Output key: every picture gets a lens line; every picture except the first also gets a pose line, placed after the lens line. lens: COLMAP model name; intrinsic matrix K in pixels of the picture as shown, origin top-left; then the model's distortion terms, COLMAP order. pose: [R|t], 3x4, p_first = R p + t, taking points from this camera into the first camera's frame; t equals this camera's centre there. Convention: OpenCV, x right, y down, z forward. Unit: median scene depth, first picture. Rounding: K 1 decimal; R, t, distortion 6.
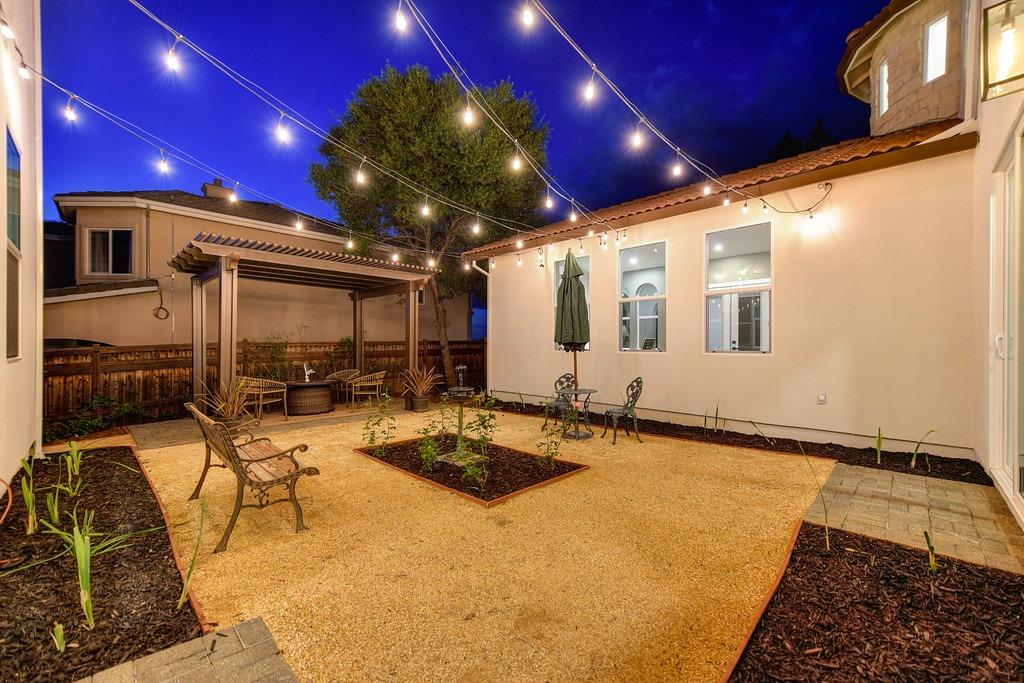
lens RADIAL K [[409.8, 0, 515.0], [0, 409.8, 345.4], [0, 0, 1]] dist [0.001323, 0.000063]
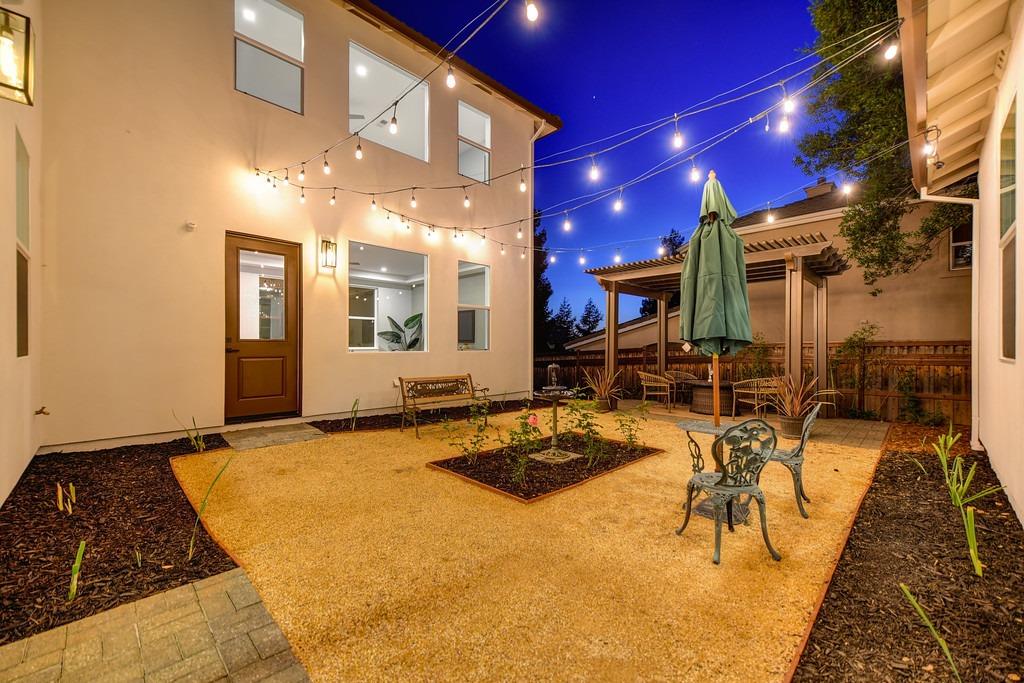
lens RADIAL K [[409.8, 0, 515.0], [0, 409.8, 345.4], [0, 0, 1]] dist [0.001323, 0.000063]
pose [[-0.018369, -0.002380, -0.999828, 0.461515], [-0.003382, 0.999992, -0.002318, 0.001986], [0.999826, 0.003339, -0.018377, 0.481159]]
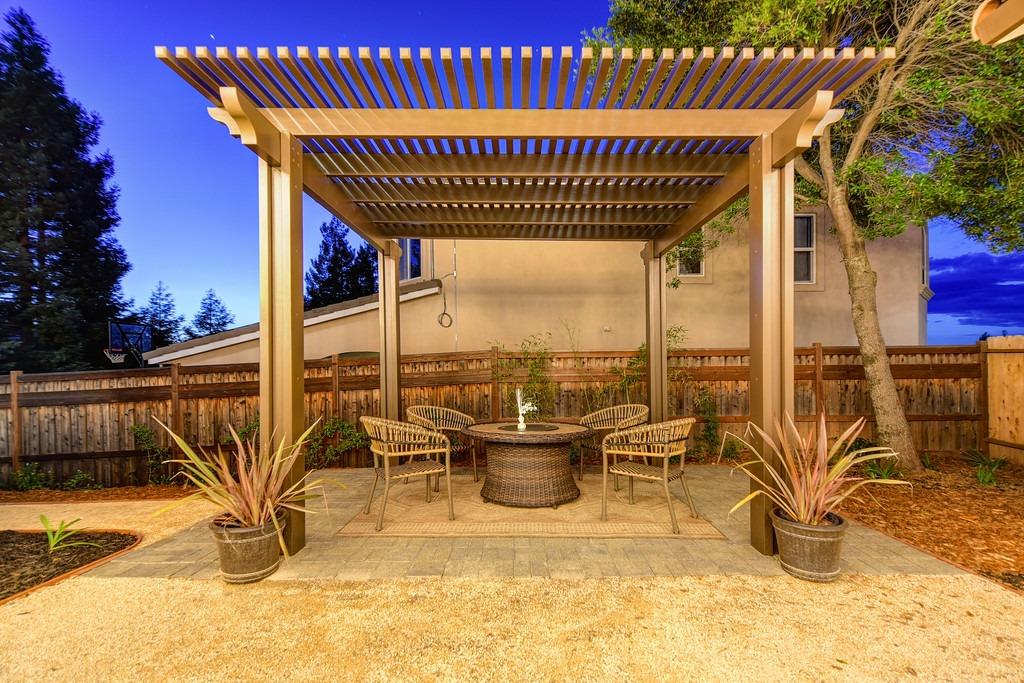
lens RADIAL K [[440.5, 0, 525.8], [0, 440.5, 361.2], [0, 0, 1]] dist [0.021784, 0.000078]
pose [[0.700820, -0.001976, -0.713335, -0.130522], [-0.002527, 0.999983, -0.005253, 0.011810], [0.713334, 0.005484, 0.700803, 0.583875]]
